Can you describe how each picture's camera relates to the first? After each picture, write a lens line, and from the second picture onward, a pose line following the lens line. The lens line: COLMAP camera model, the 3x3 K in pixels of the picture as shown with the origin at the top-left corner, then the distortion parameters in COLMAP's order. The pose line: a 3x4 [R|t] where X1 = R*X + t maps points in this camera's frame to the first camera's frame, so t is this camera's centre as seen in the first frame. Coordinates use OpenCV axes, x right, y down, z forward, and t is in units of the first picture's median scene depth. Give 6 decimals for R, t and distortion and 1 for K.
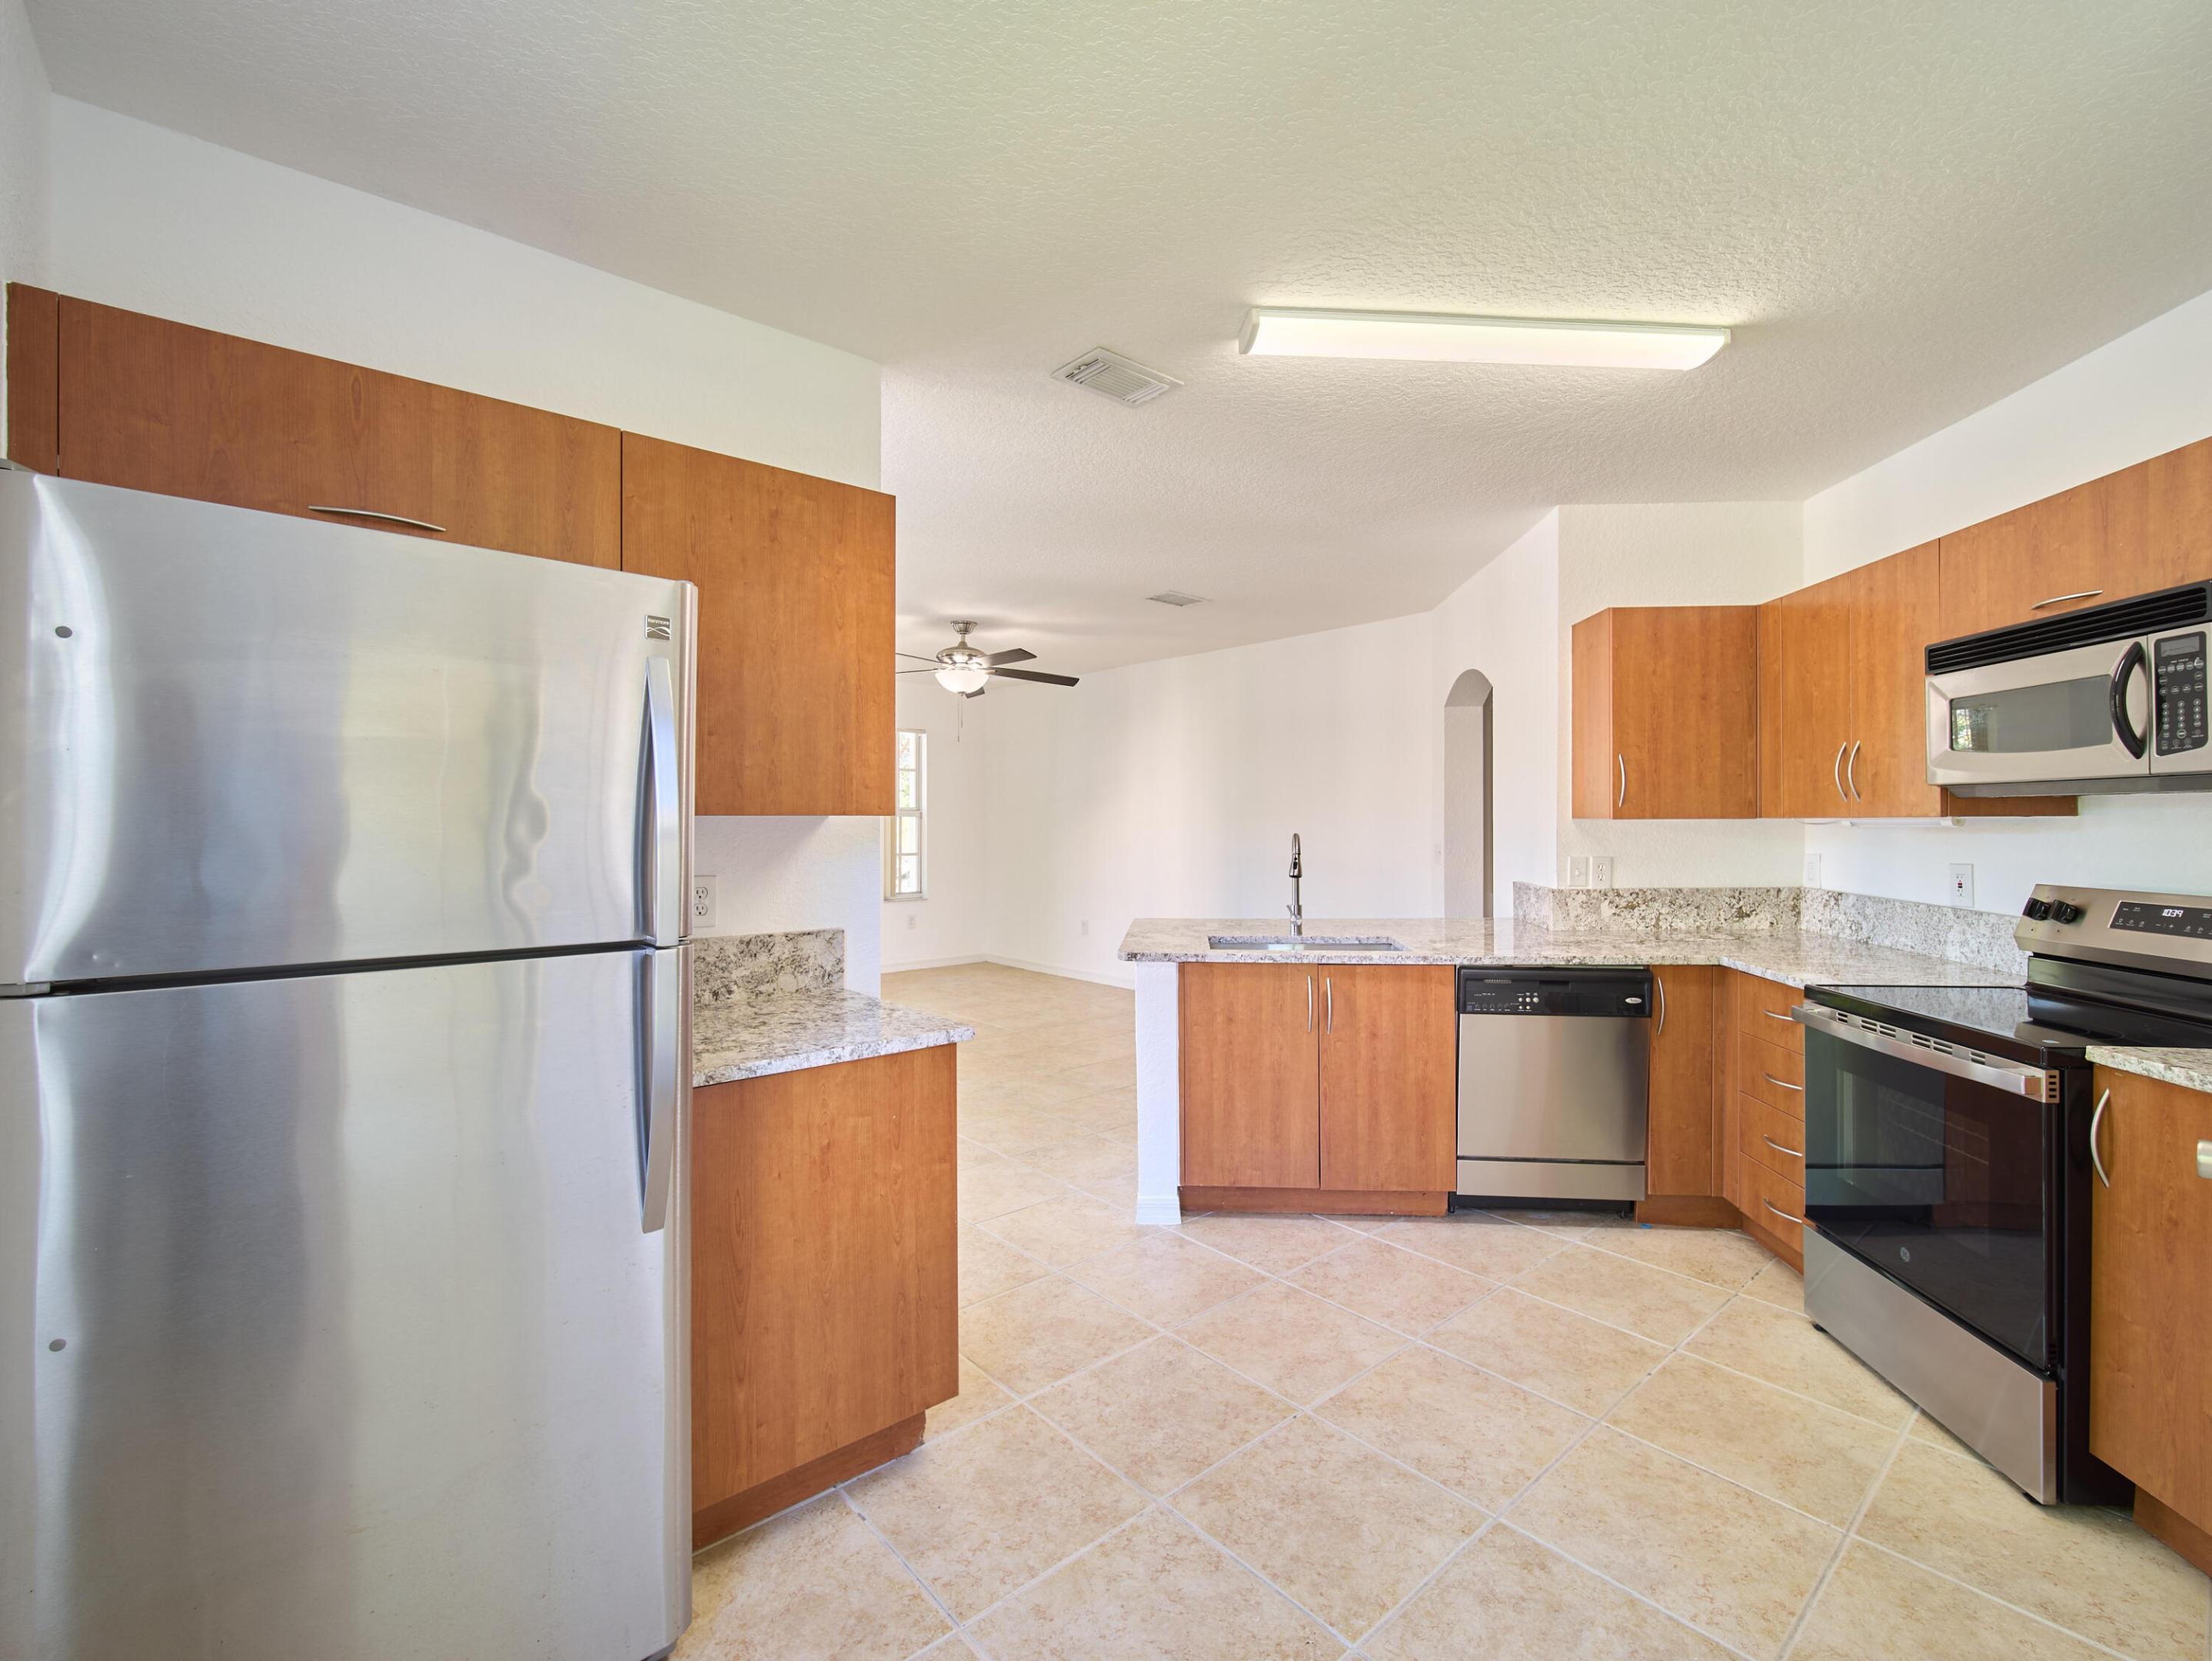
lens RADIAL K [[981.3, 0, 1113.8], [0, 981.3, 824.7], [0, 0, 1]] dist [-0.001639, -0.000262]
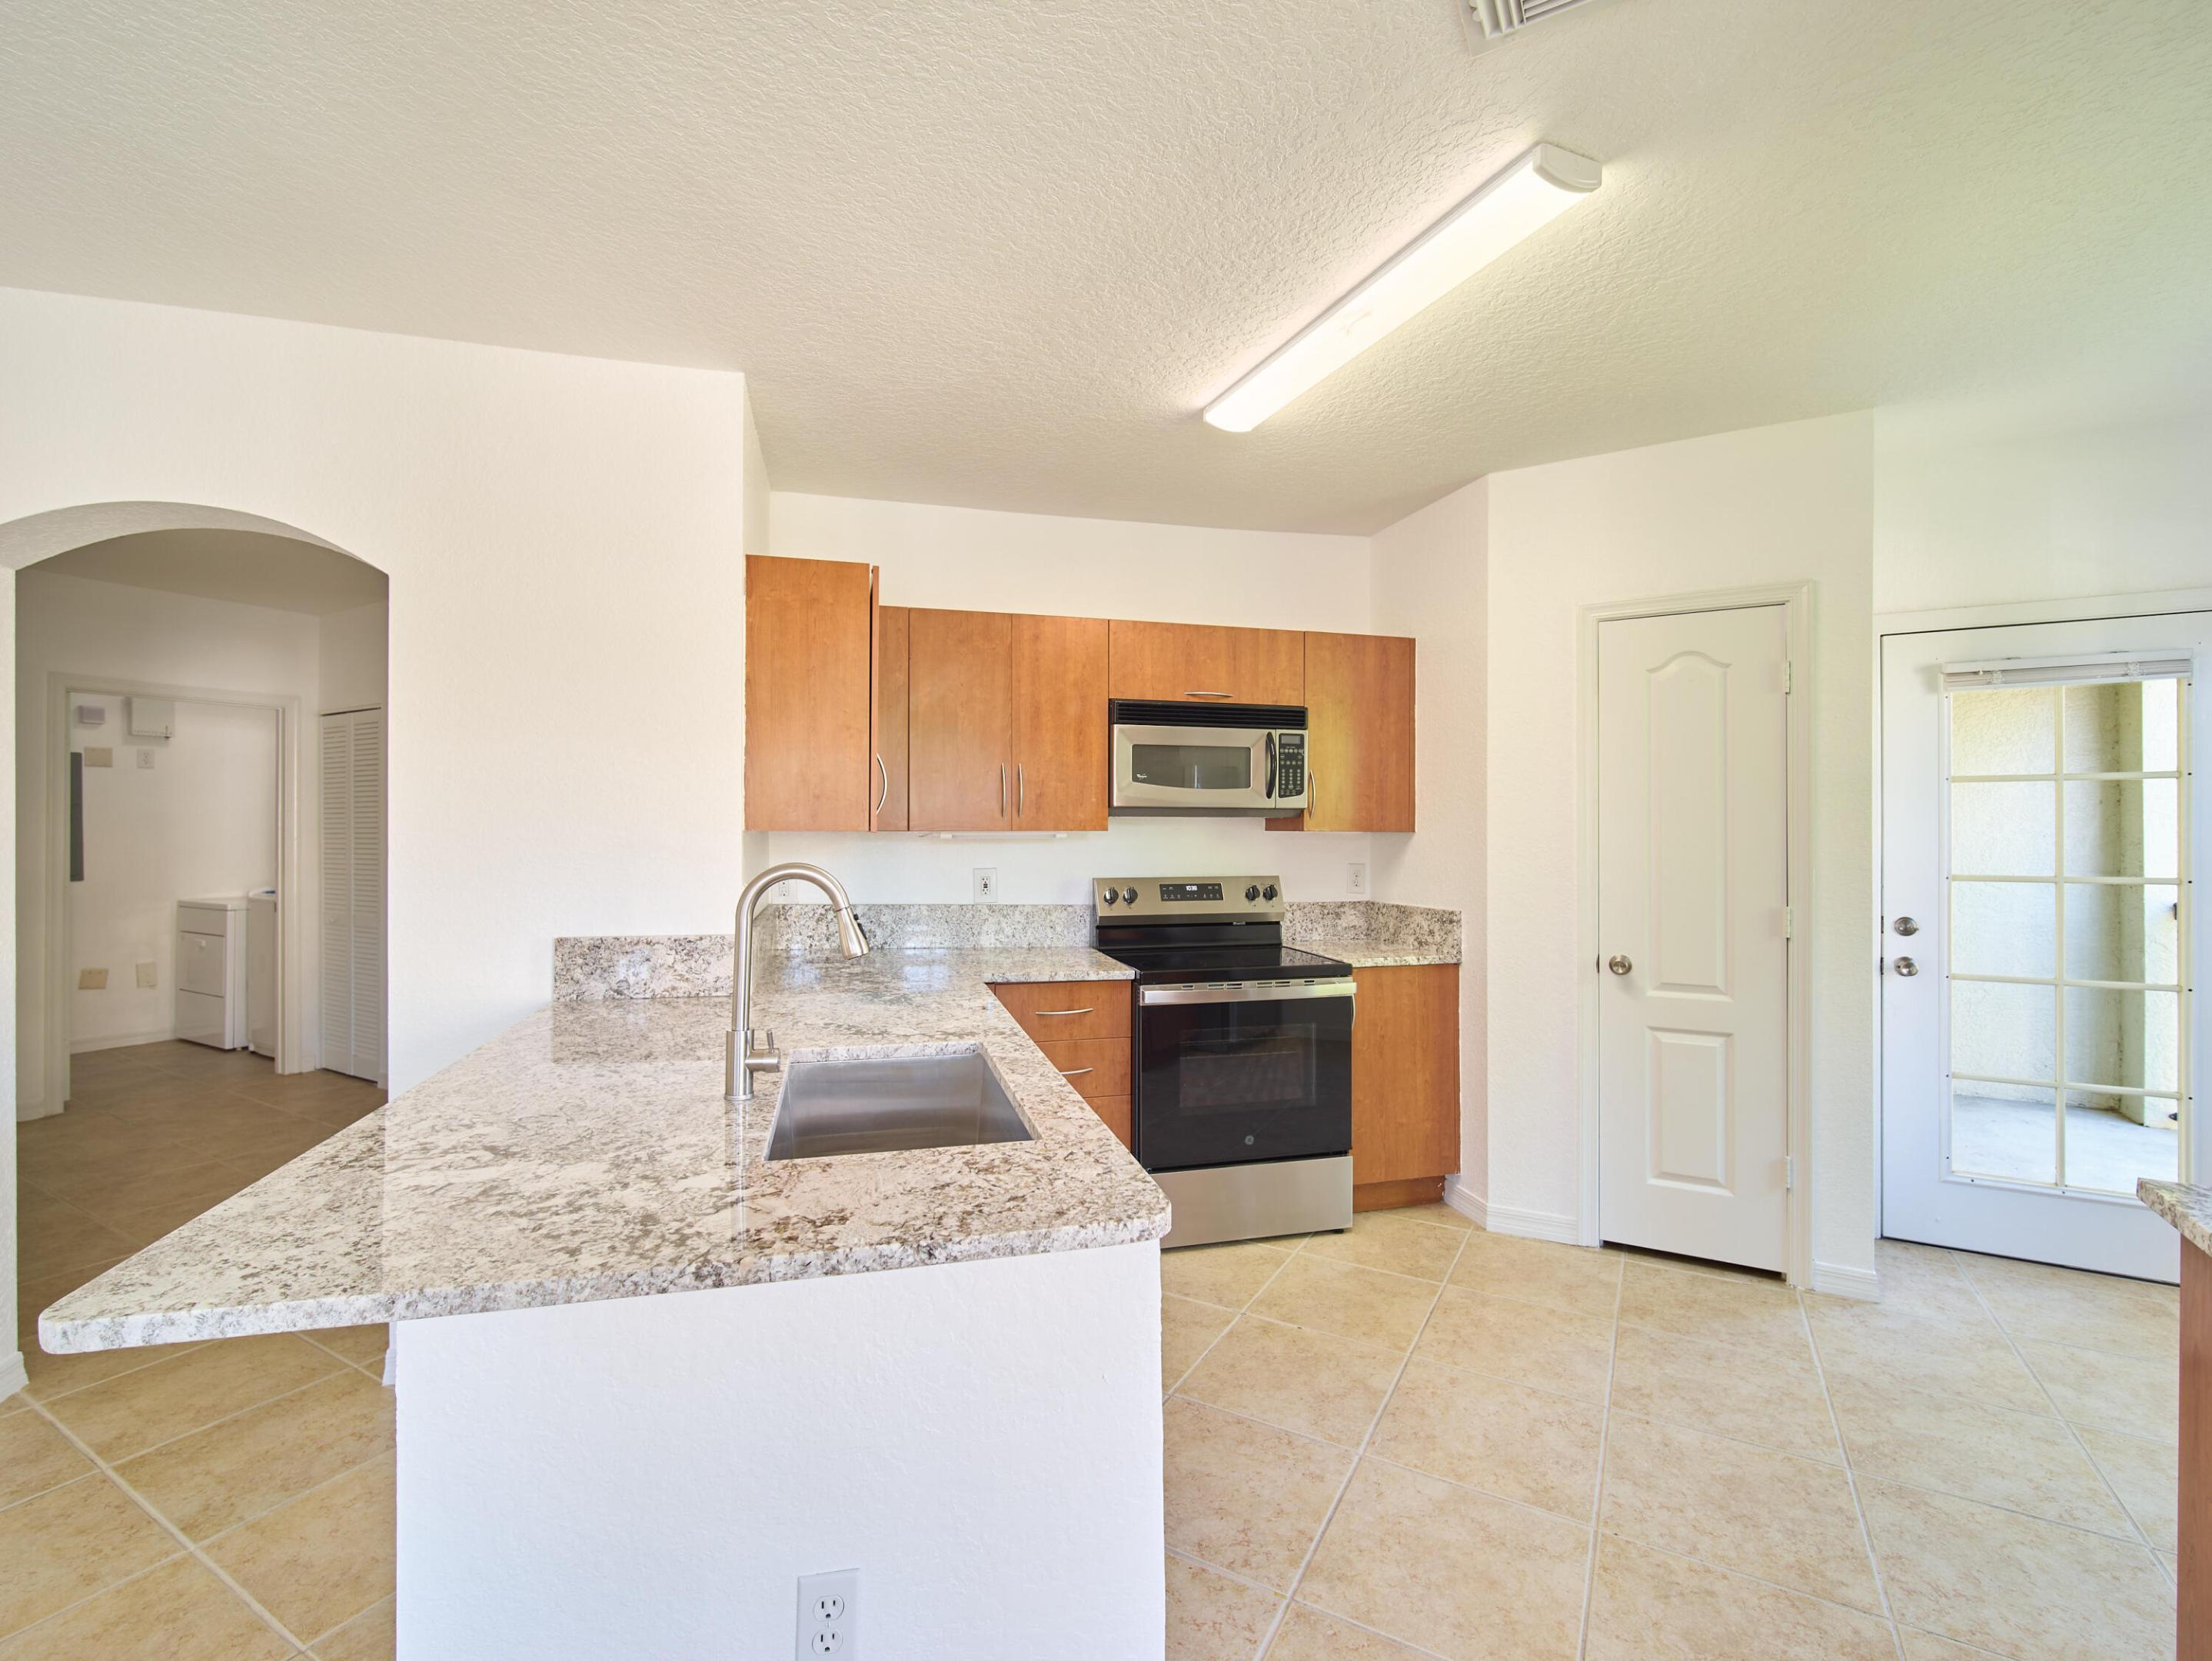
lens RADIAL K [[981.3, 0, 1113.8], [0, 981.3, 824.7], [0, 0, 1]] dist [-0.001639, -0.000262]
pose [[-0.328574, 0.002778, 0.944474, -0.458322], [0.002225, 0.999995, -0.002167, -0.015390], [-0.944476, 0.001389, -0.328578, 1.610725]]
